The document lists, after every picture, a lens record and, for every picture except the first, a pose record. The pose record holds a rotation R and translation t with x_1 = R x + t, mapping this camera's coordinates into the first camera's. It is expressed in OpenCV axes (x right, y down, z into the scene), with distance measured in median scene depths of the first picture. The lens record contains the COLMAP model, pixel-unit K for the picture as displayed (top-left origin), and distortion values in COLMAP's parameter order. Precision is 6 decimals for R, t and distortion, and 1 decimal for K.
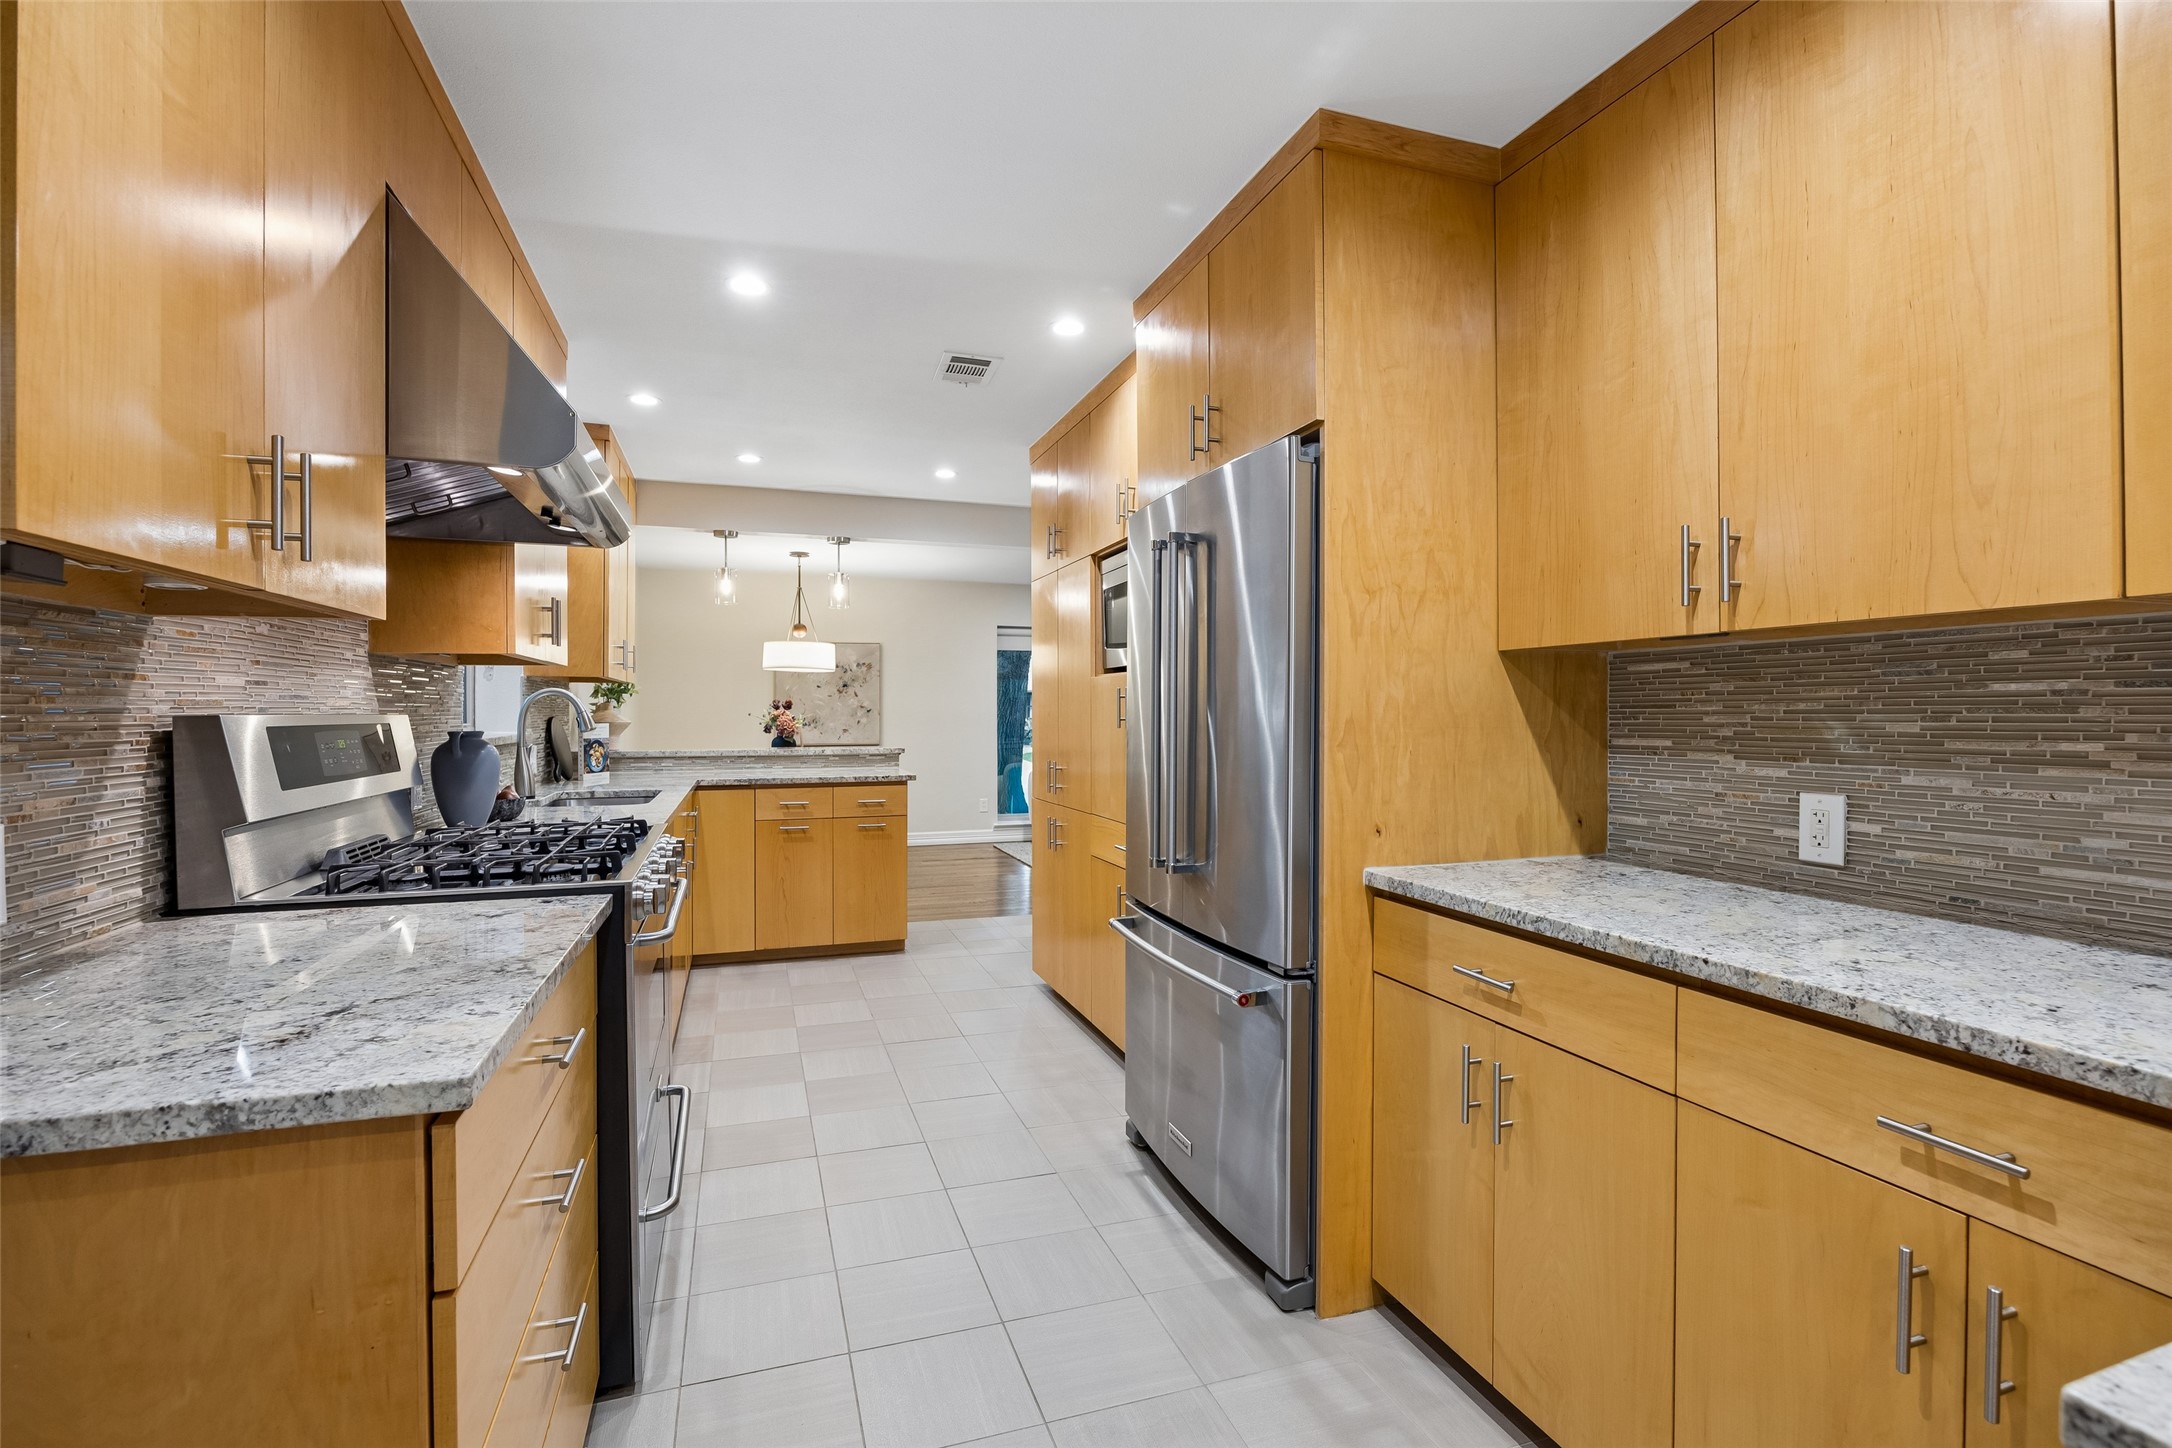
lens RADIAL K [[1041.2, 0, 1084.4], [0, 1041.2, 729.1], [0, 0, 1]] dist [-0.001968, 0.001959]
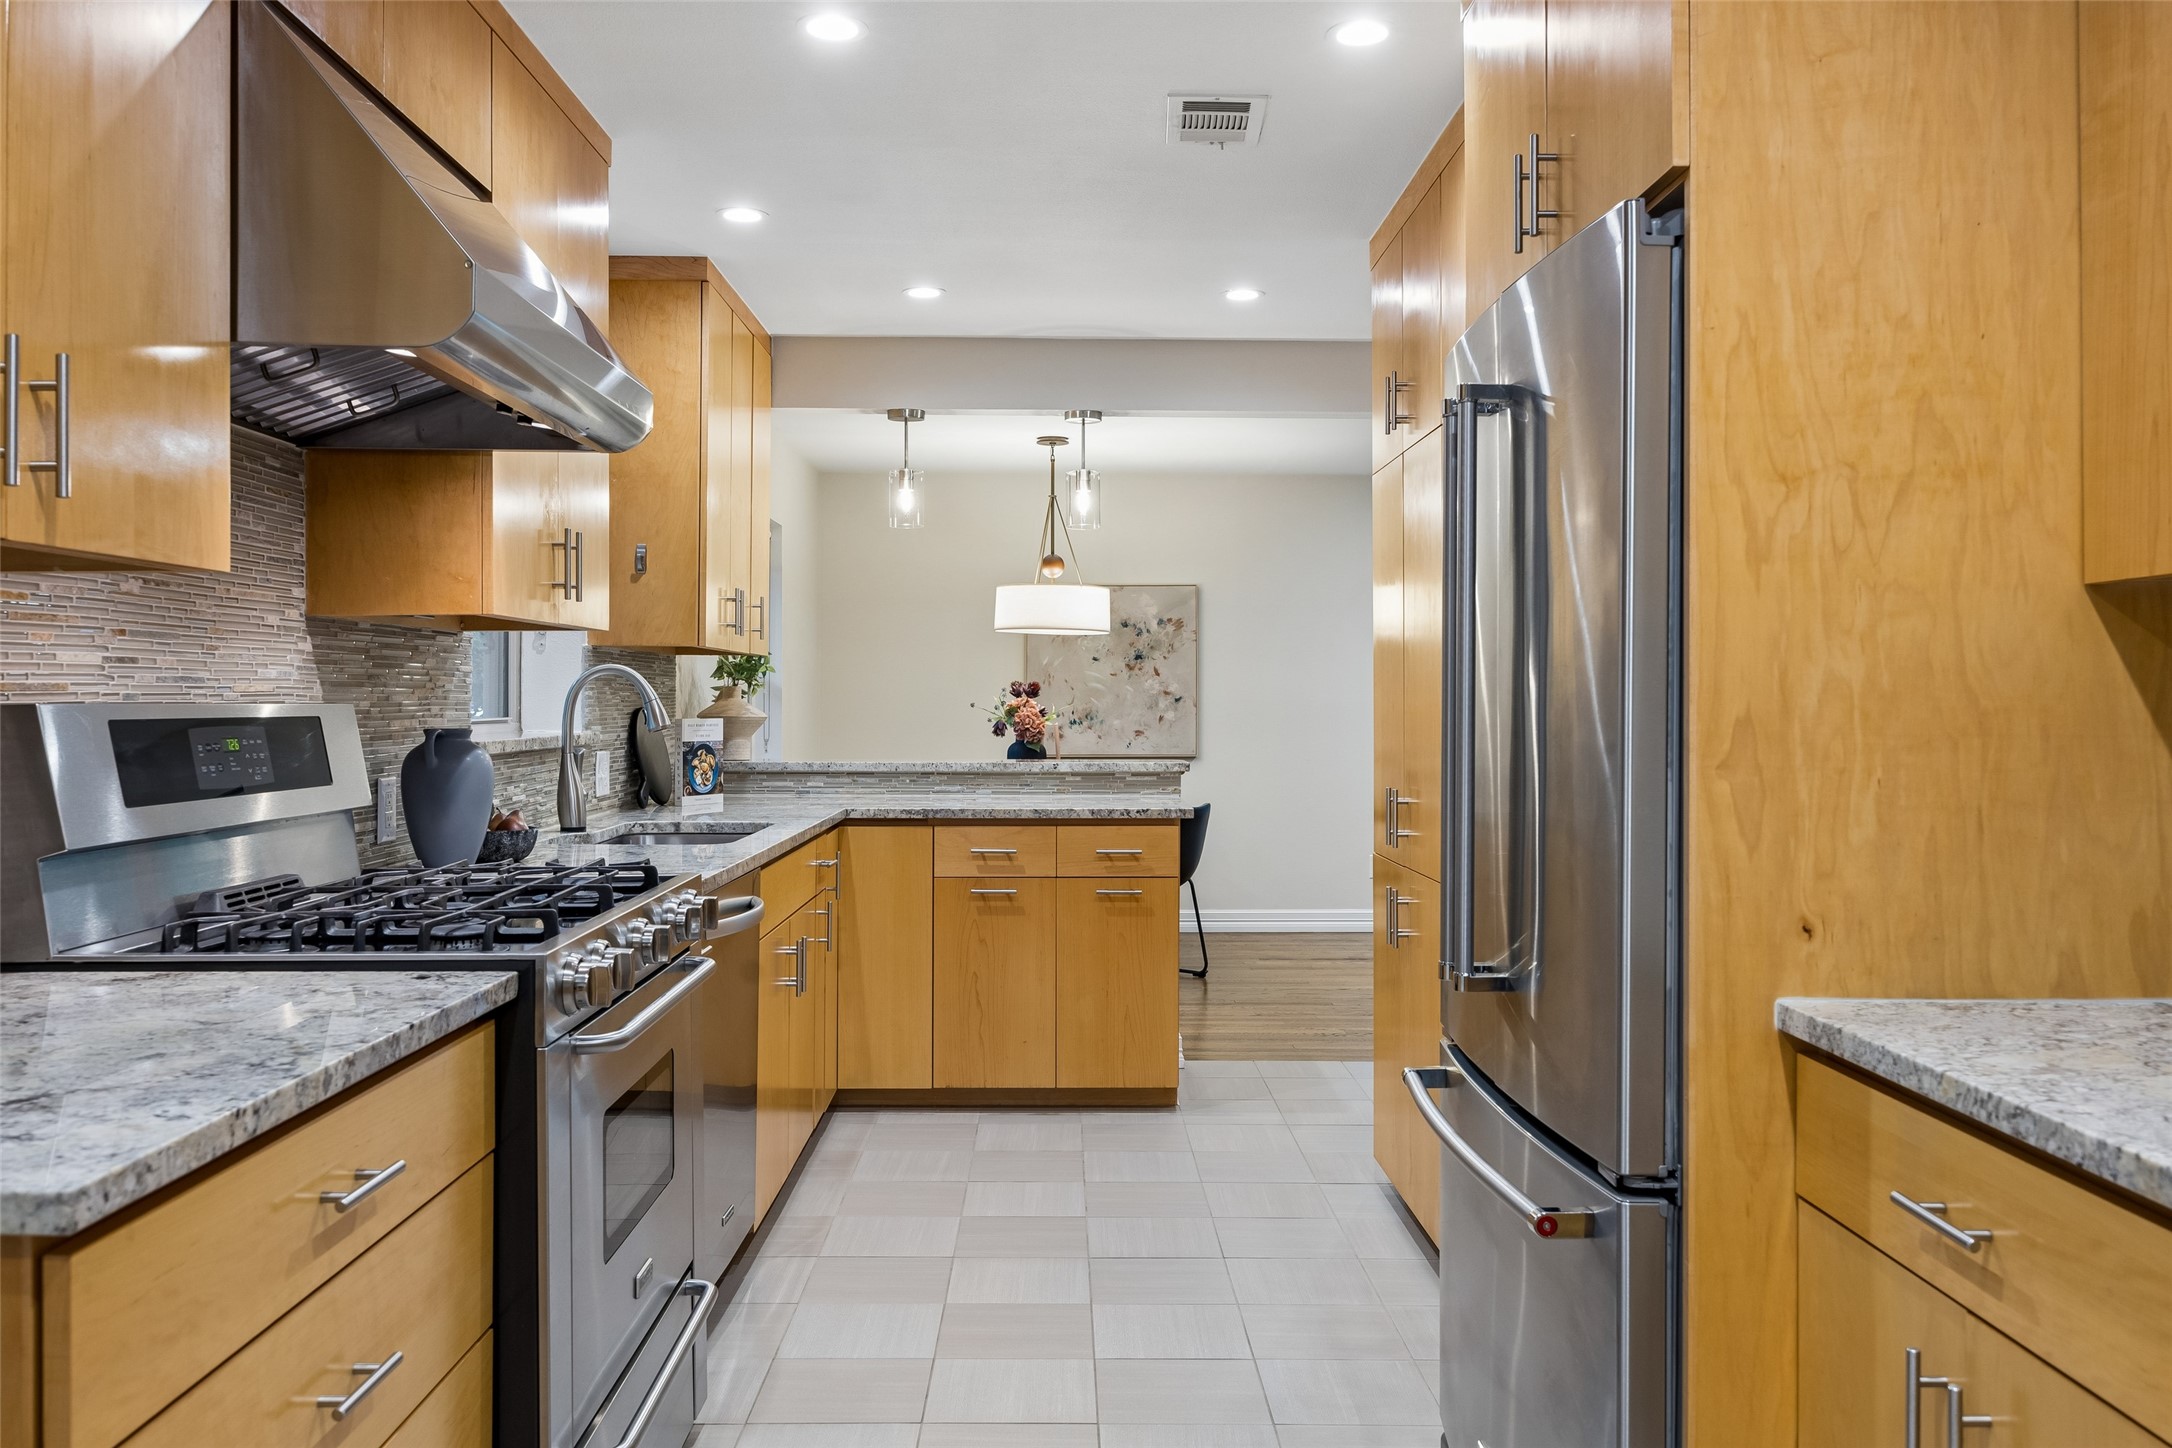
lens RADIAL K [[1842.6, 0, 1089.8], [0, 1842.6, 709.5], [0, 0, 1]] dist [0.026667, -0.017410]
pose [[0.945767, 0.004062, -0.324819, 0.230360], [-0.008009, 0.999909, -0.010817, -0.000766], [0.324746, 0.012832, 0.945714, -0.008992]]
